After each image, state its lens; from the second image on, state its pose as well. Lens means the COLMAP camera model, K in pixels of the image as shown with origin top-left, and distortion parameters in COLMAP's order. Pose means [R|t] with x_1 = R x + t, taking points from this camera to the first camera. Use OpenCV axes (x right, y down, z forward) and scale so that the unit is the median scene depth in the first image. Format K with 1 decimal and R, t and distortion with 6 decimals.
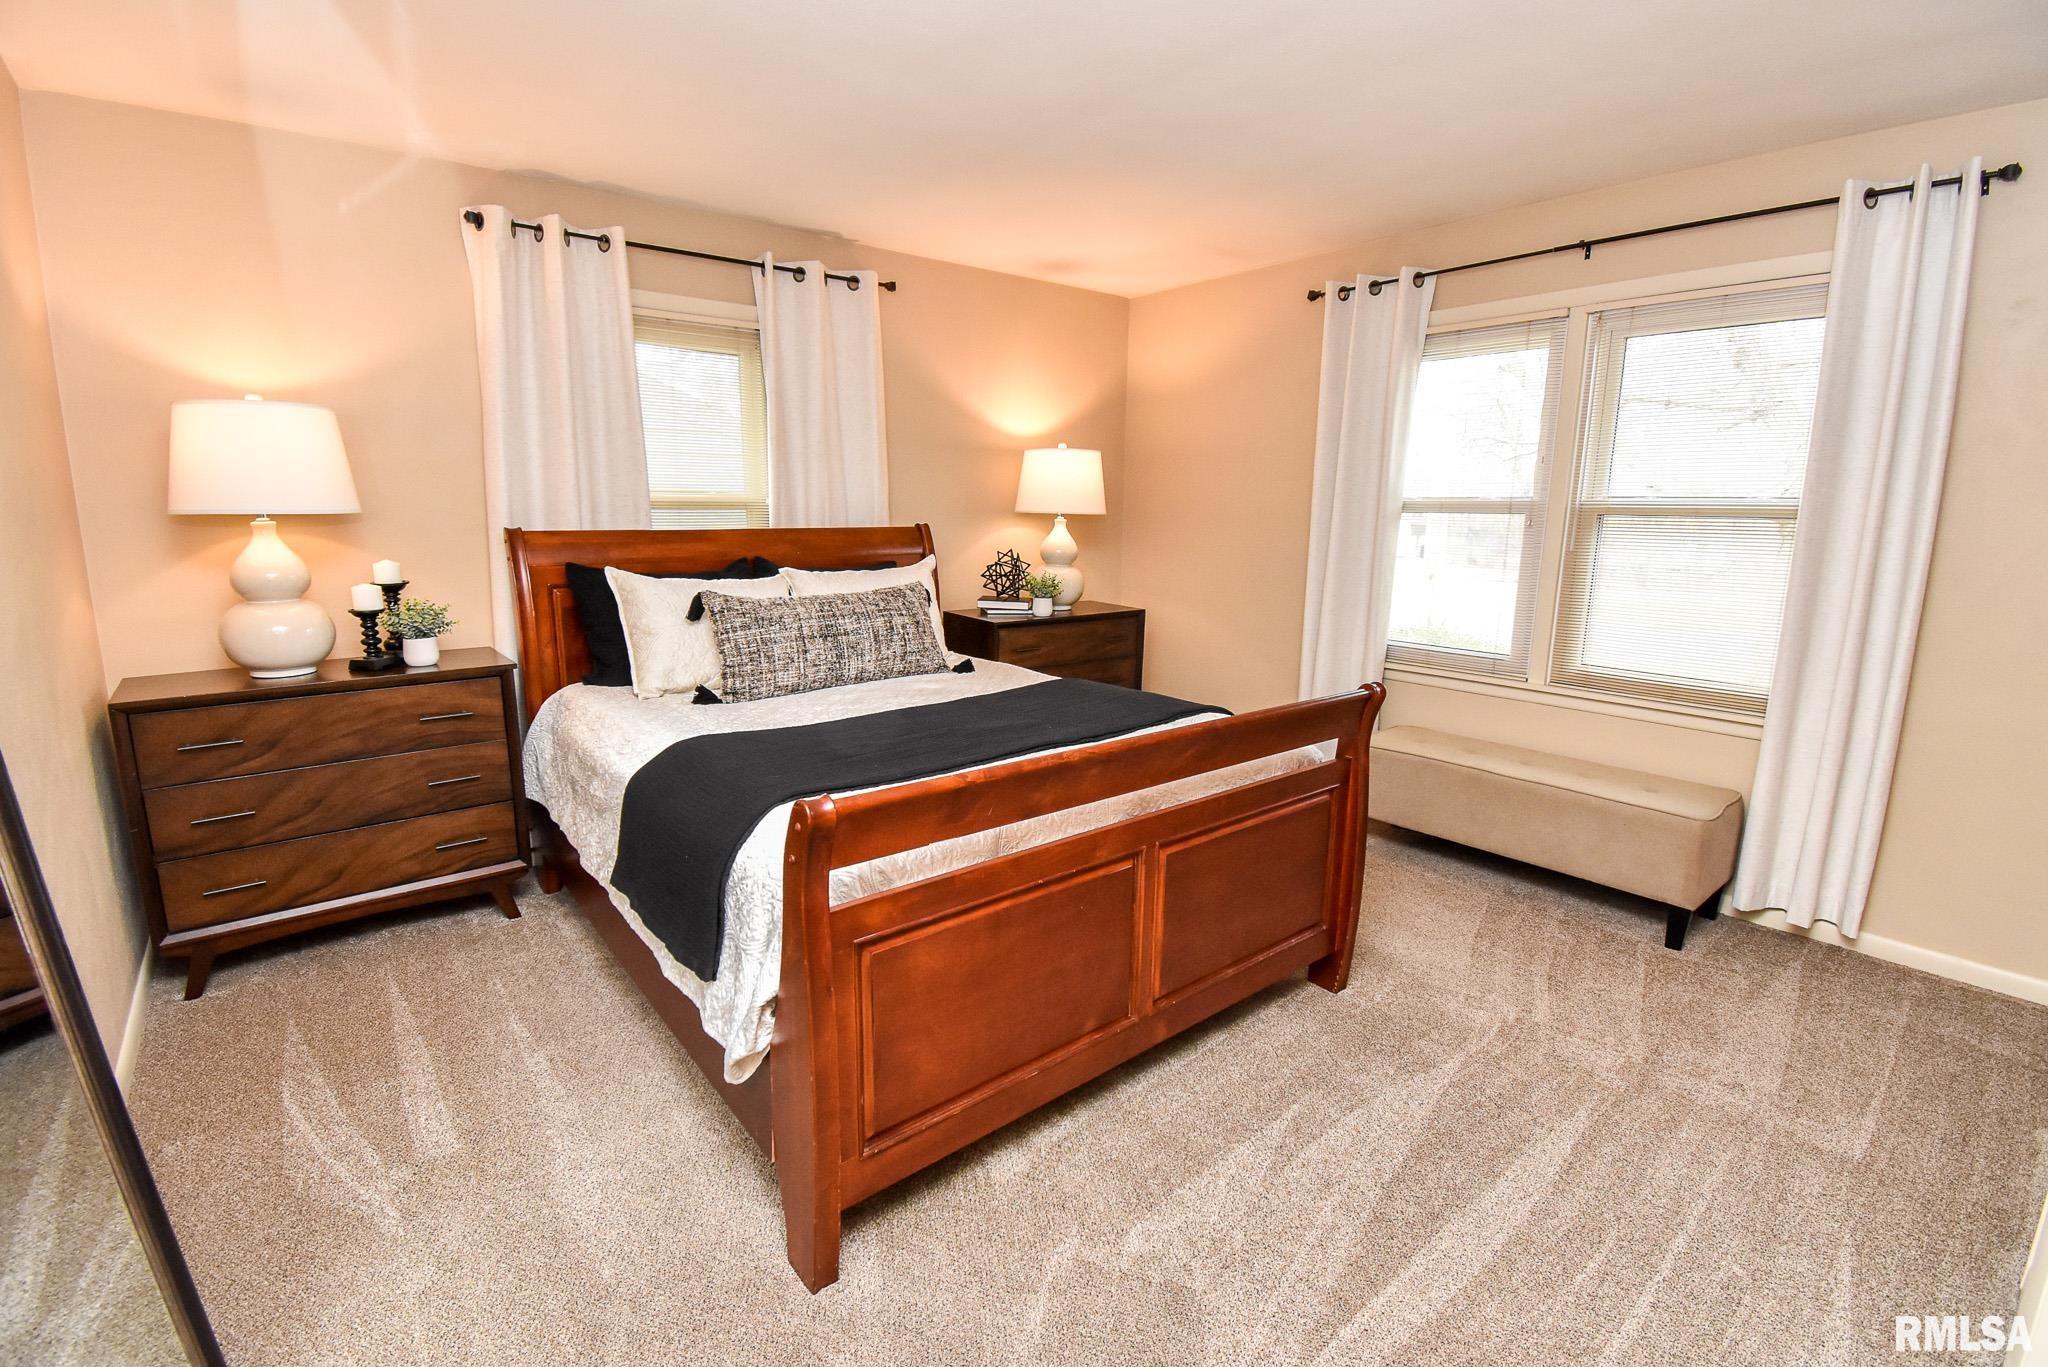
lens RADIAL K [[866.4, 0, 1018.3], [0, 866.4, 669.2], [0, 0, 1]] dist [-0.000530, -0.022118]
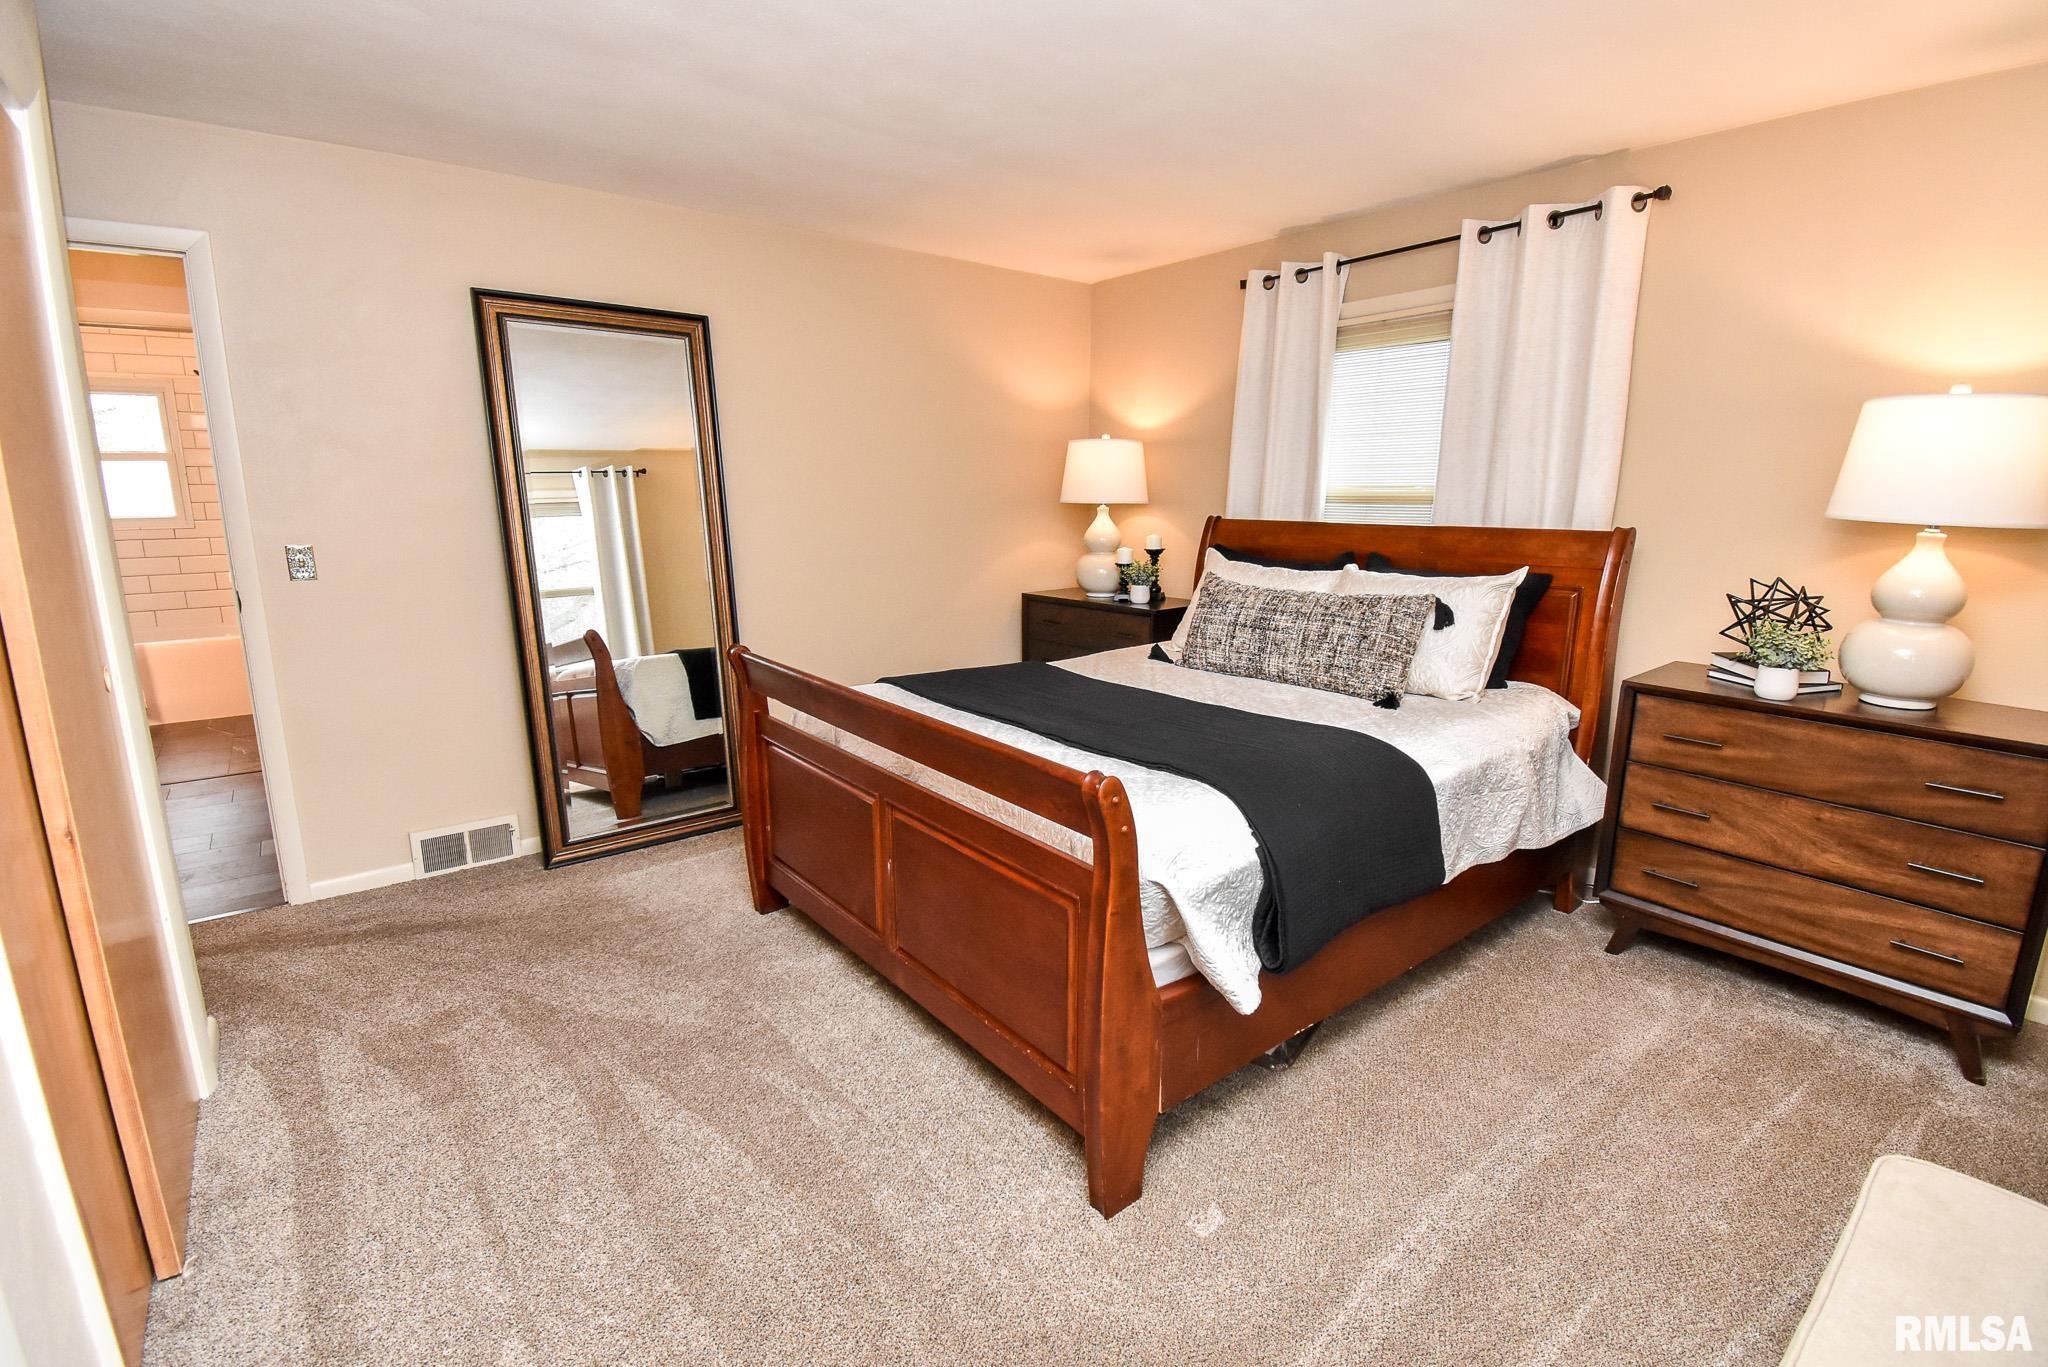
lens RADIAL K [[924.2, 0, 1021.9], [0, 924.2, 681.0], [0, 0, 1]] dist [0.023154, -0.028693]
pose [[0.012408, 0.186125, -0.982448, 0.802043], [-0.197752, 0.963574, 0.180052, -0.111260], [0.980174, 0.192046, 0.048763, 0.640370]]
